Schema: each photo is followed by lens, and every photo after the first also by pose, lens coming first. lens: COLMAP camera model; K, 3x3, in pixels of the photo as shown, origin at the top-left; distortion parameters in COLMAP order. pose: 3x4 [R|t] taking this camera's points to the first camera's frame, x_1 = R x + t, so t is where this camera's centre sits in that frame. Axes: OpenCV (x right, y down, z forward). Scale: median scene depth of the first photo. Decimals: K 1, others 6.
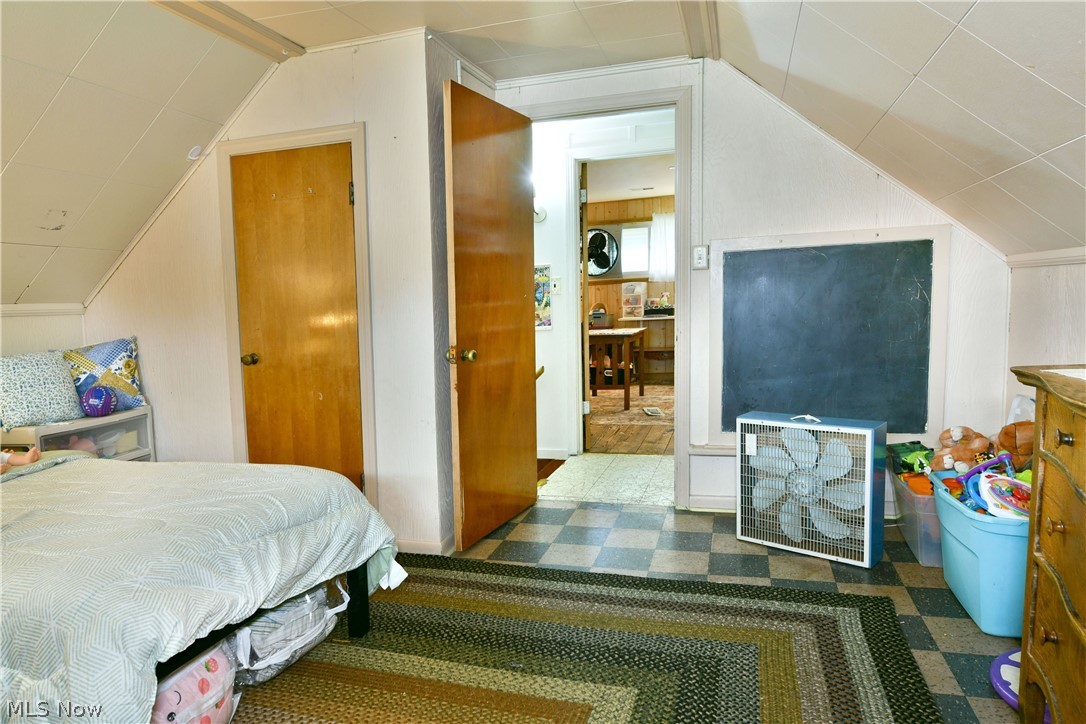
lens RADIAL K [[668.6, 0, 541.6], [0, 668.6, 364.6], [0, 0, 1]] dist [-0.004187, -0.010484]
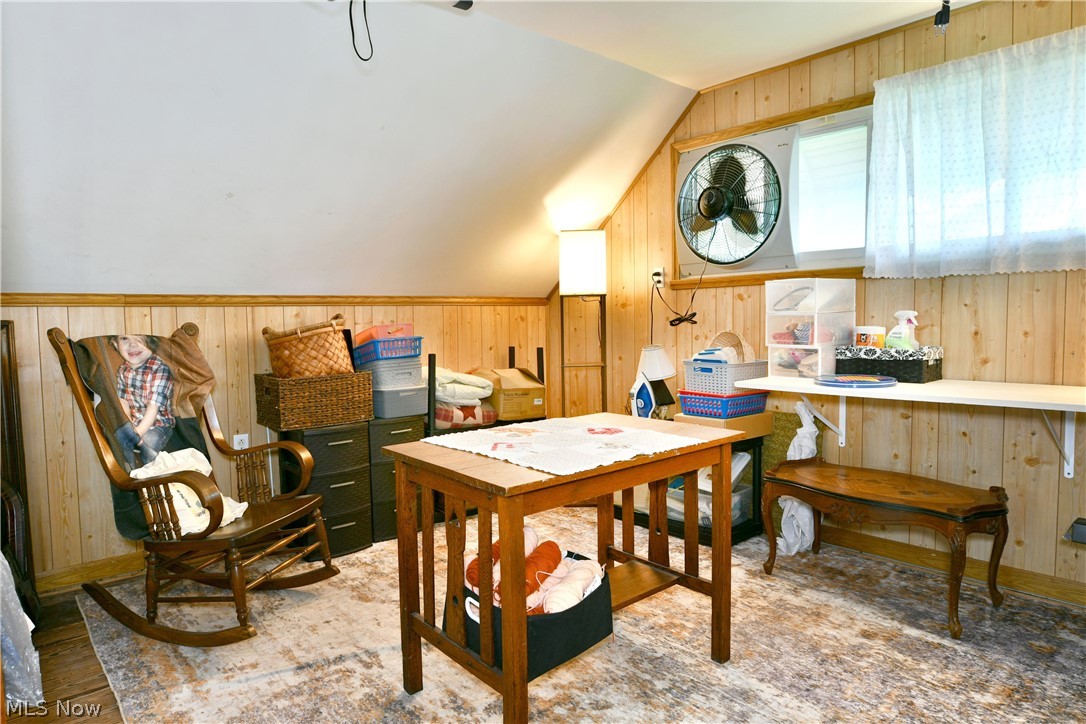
lens RADIAL K [[668.6, 0, 539.3], [0, 668.6, 355.3], [0, 0, 1]] dist [-0.004187, -0.010484]
pose [[0.852493, 0.046492, -0.520667, 0.203104], [-0.048962, 0.998760, 0.009017, -0.078863], [0.520441, 0.017806, 0.853712, 0.617211]]
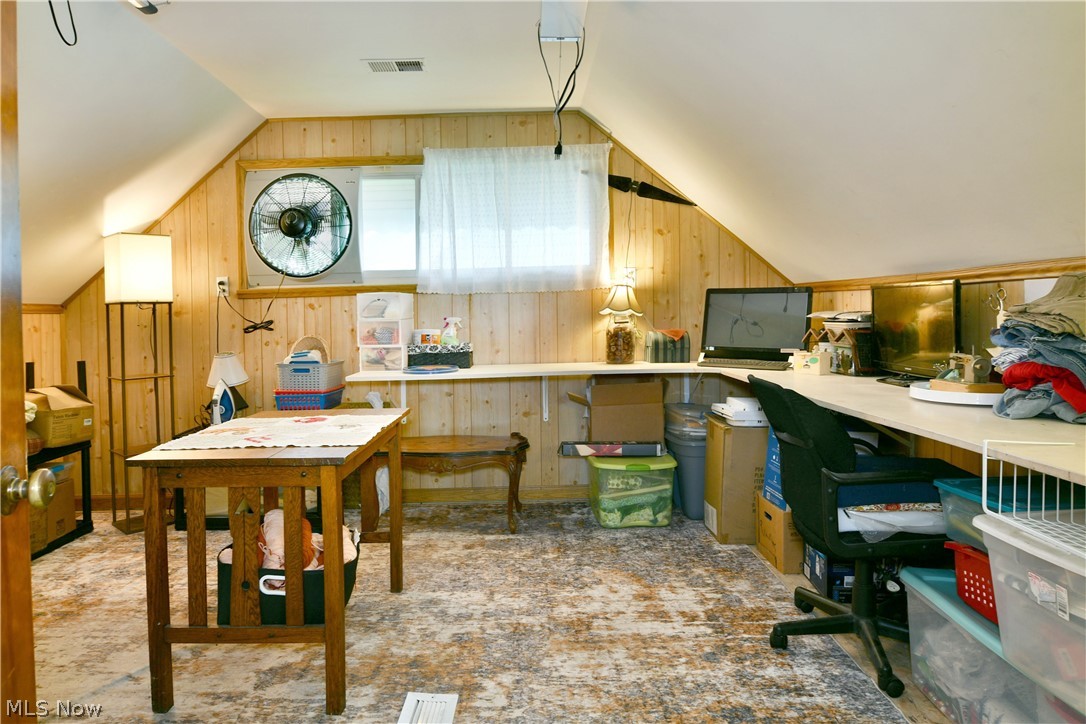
lens RADIAL K [[668.6, 0, 546.4], [0, 668.6, 338.4], [0, 0, 1]] dist [-0.004187, -0.010484]
pose [[0.949495, -0.002532, 0.313772, 0.099915], [0.018045, 0.998753, -0.046547, -0.069505], [-0.313263, 0.049858, 0.948357, 0.534661]]
